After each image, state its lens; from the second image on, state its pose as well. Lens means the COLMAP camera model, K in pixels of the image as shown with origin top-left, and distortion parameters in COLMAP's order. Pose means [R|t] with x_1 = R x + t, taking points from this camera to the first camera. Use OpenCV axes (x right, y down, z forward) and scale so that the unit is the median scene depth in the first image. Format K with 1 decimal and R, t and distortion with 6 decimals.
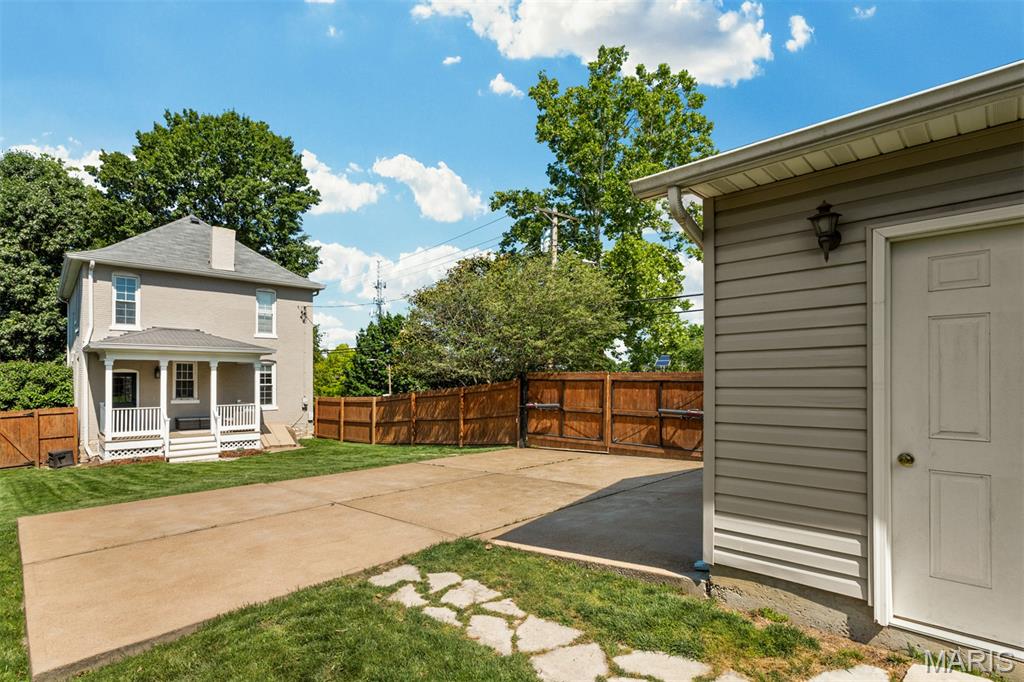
lens RADIAL K [[520.4, 0, 511.7], [0, 520.4, 358.3], [0, 0, 1]] dist [0.003012, 0.000096]
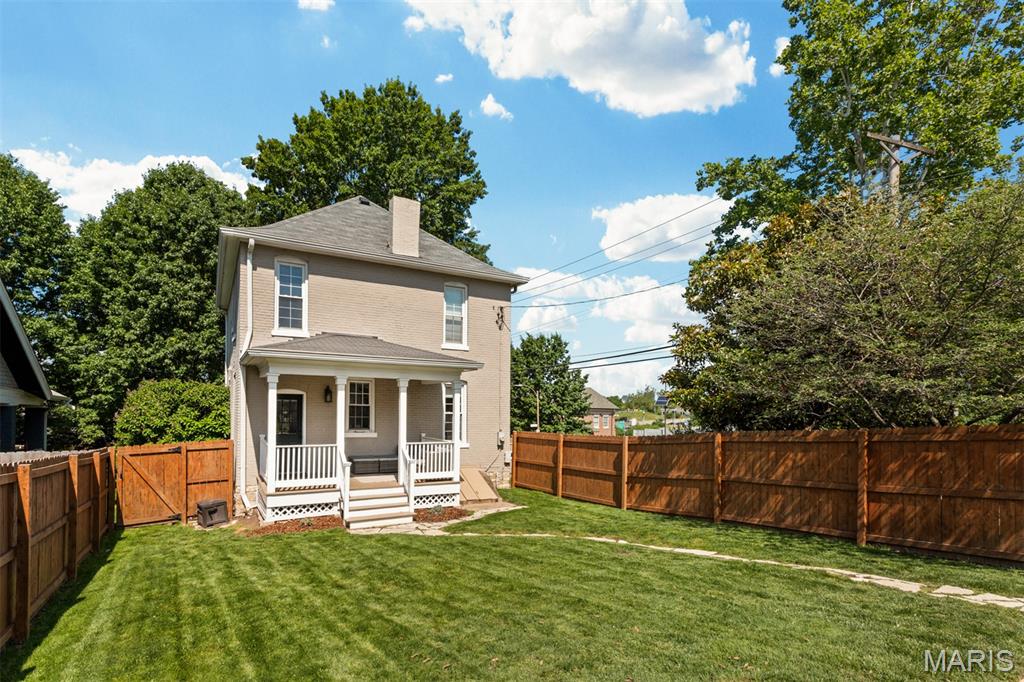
lens RADIAL K [[561.9, 0, 512.0], [0, 561.9, 386.8], [0, 0, 1]] dist [0.036040, 0.000534]
pose [[0.970905, 0.008344, -0.239320, -0.215889], [-0.007821, 0.999965, 0.003134, 0.010527], [0.239337, -0.001171, 0.970936, 0.263859]]
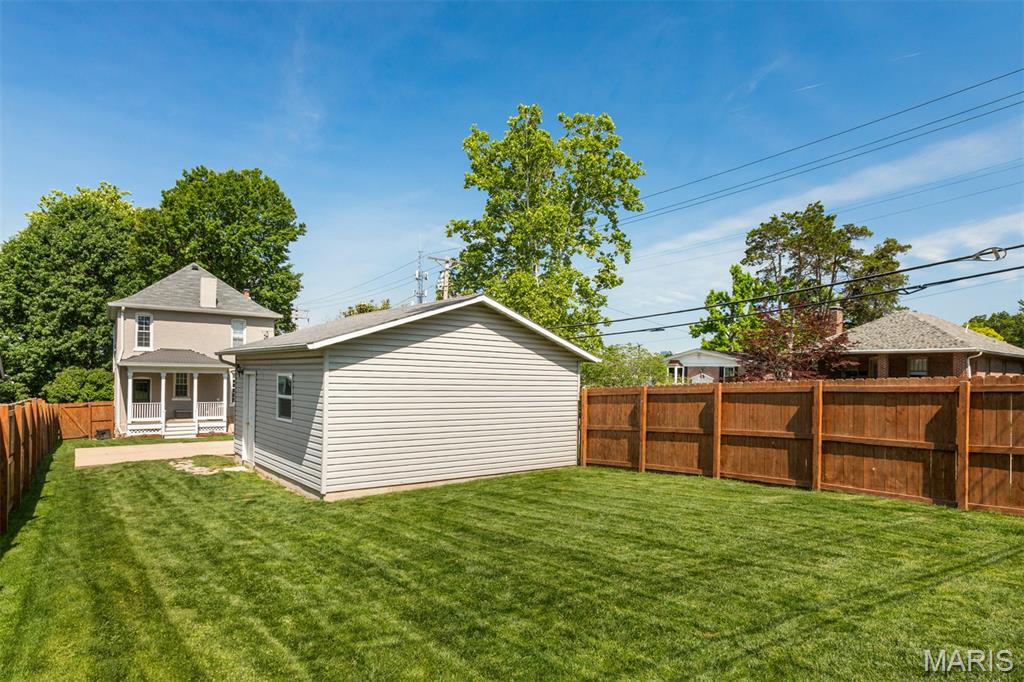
lens RADIAL K [[550.3, 0, 446.8], [0, 550.3, 362.2], [0, 0, 1]] dist [0.032362, 0.000233]
pose [[0.983234, 0.016132, -0.181635, 0.360658], [-0.014663, 0.999848, 0.009426, -0.043435], [0.181760, -0.006605, 0.983321, -0.366154]]
